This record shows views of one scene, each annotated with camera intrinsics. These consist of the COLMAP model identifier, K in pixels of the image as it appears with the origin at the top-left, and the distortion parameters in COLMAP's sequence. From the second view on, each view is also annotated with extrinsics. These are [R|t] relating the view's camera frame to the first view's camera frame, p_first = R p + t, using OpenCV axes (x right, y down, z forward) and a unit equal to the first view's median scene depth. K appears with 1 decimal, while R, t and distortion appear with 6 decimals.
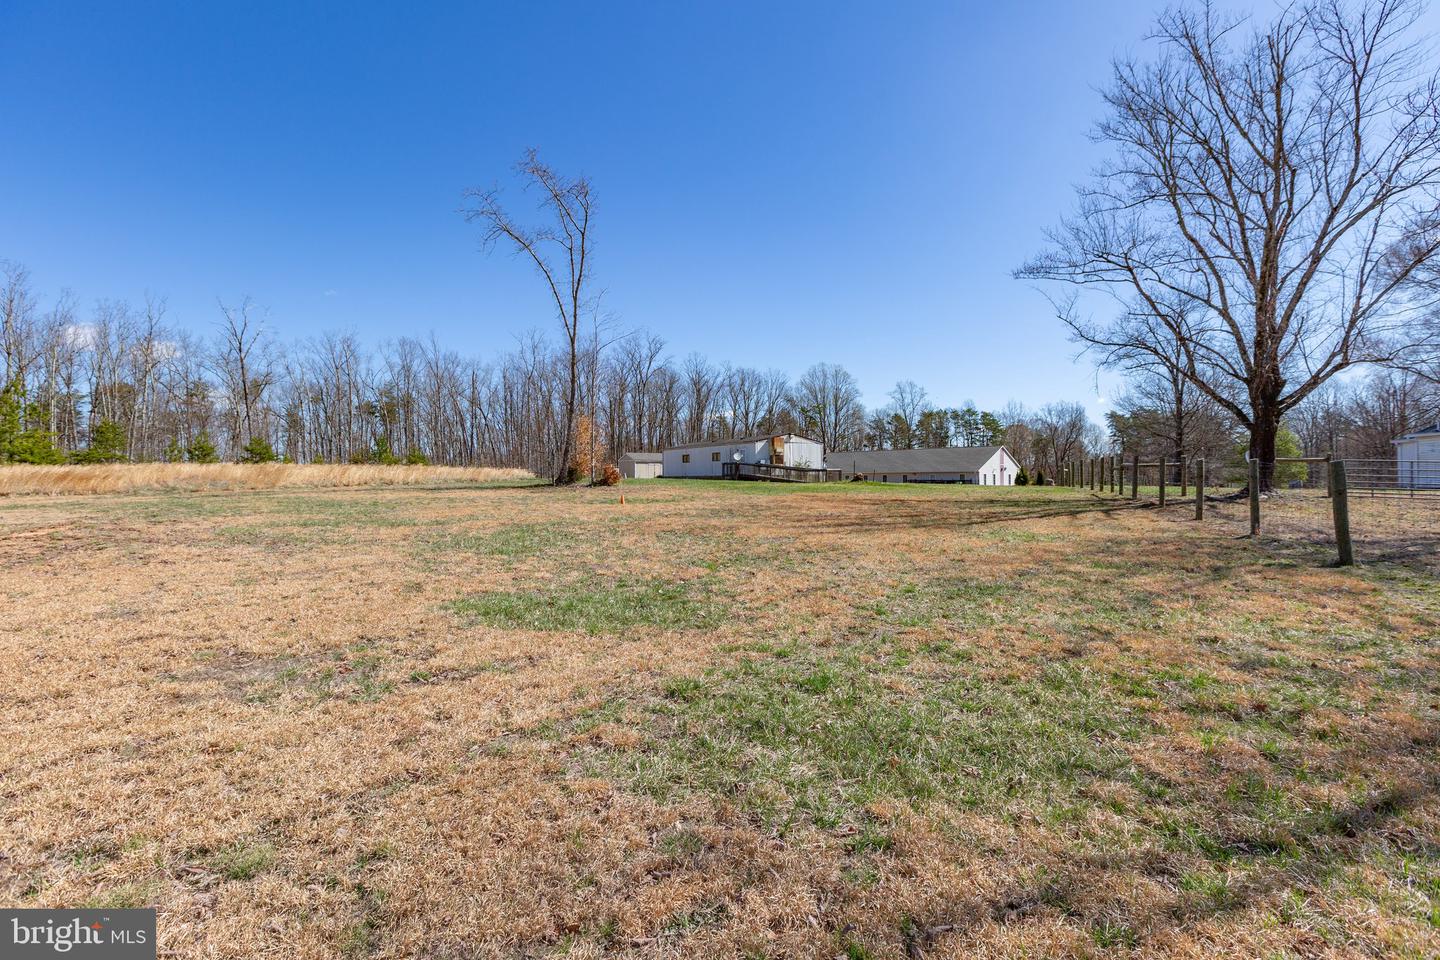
lens RADIAL K [[651.1, 0, 716.8], [0, 651.1, 479.4], [0, 0, 1]] dist [0.000930, -0.001188]
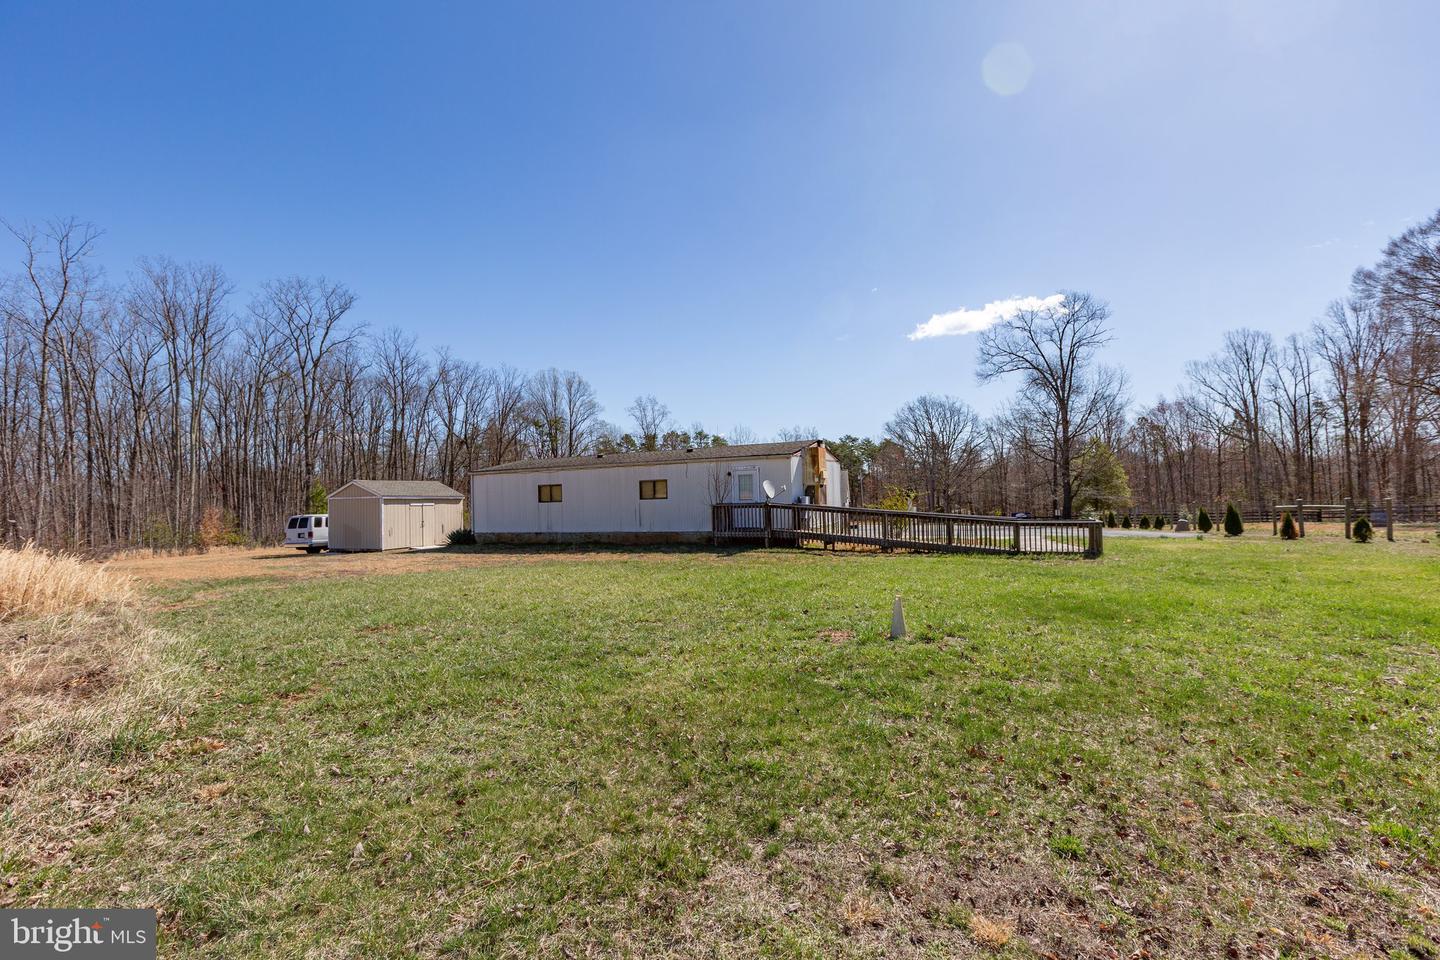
lens RADIAL K [[651.1, 0, 725.5], [0, 651.1, 476.9], [0, 0, 1]] dist [0.000930, -0.001188]
pose [[0.850234, 0.000505, 0.526405, -0.098861], [0.023146, 0.998997, -0.038343, -0.012145], [-0.525896, 0.044784, 0.849369, 0.289627]]
